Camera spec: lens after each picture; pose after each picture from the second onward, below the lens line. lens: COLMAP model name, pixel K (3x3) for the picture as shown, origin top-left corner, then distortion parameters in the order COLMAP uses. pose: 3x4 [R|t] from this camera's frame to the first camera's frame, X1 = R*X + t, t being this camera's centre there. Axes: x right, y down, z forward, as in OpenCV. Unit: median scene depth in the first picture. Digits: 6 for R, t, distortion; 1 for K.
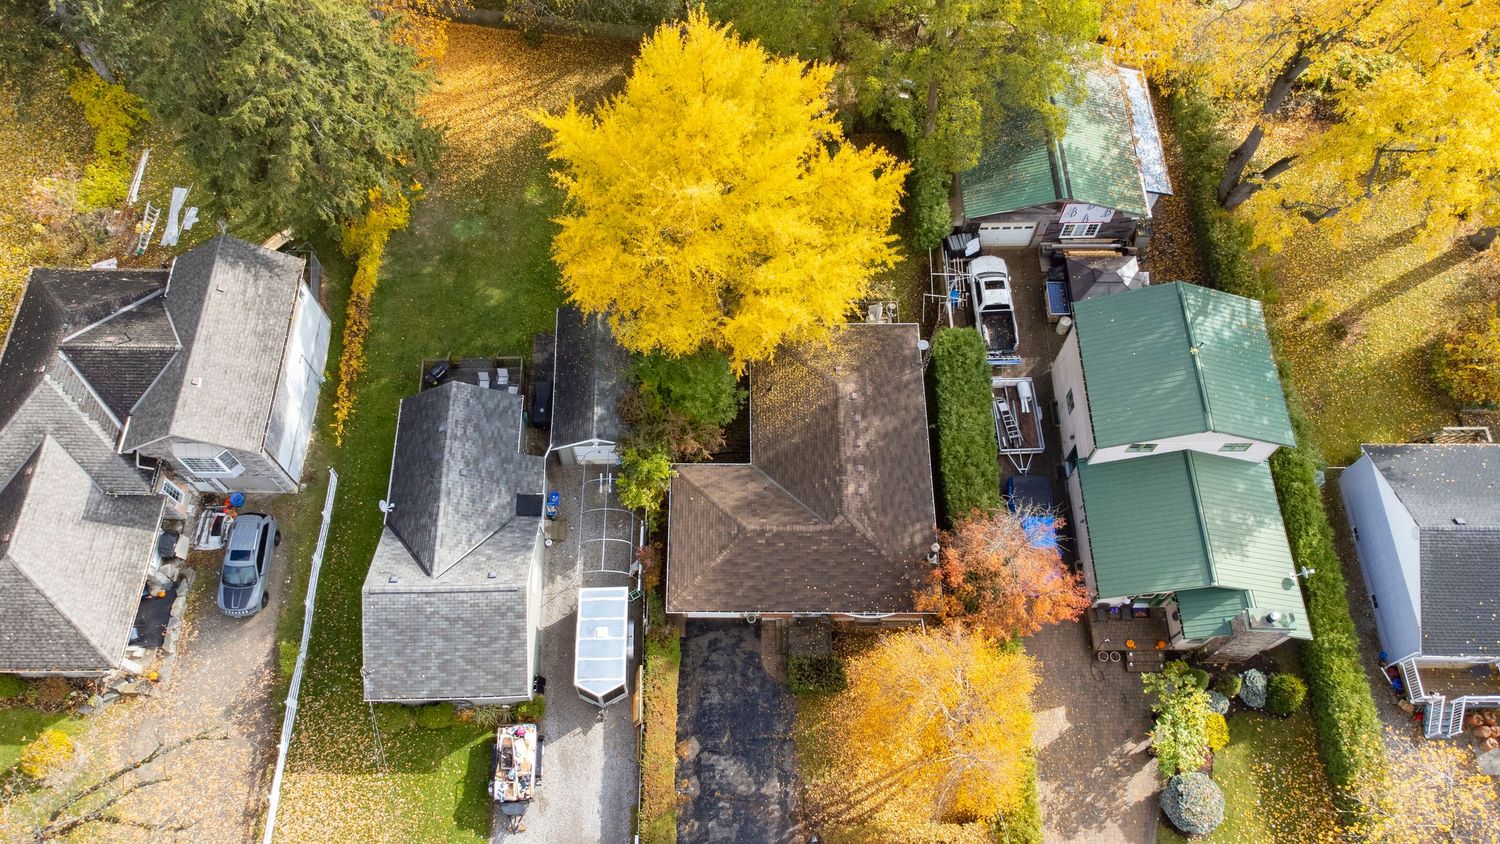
lens RADIAL K [[1114.2, 0, 752.7], [0, 1114.2, 419.2], [0, 0, 1]] dist [0.029945, 0.056512]
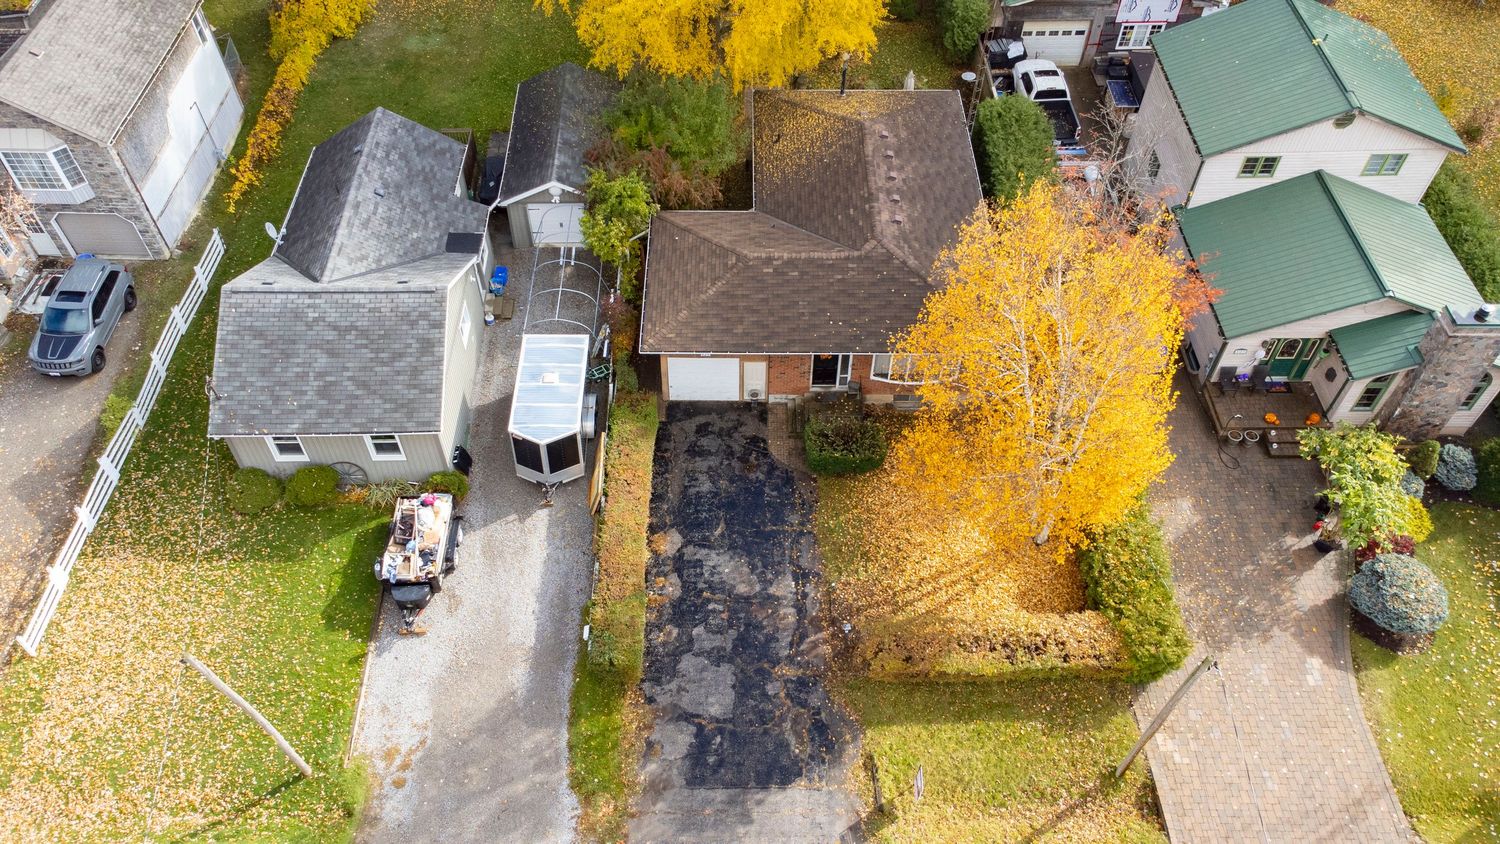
lens RADIAL K [[1110.0, 0, 750.5], [0, 1110.0, 425.2], [0, 0, 1]] dist [0.036061, 0.040032]
pose [[0.999997, 0.000454, -0.002443, -0.002084], [-0.001037, 0.969631, -0.244569, 0.392280], [0.002257, 0.244571, 0.969629, 0.295653]]
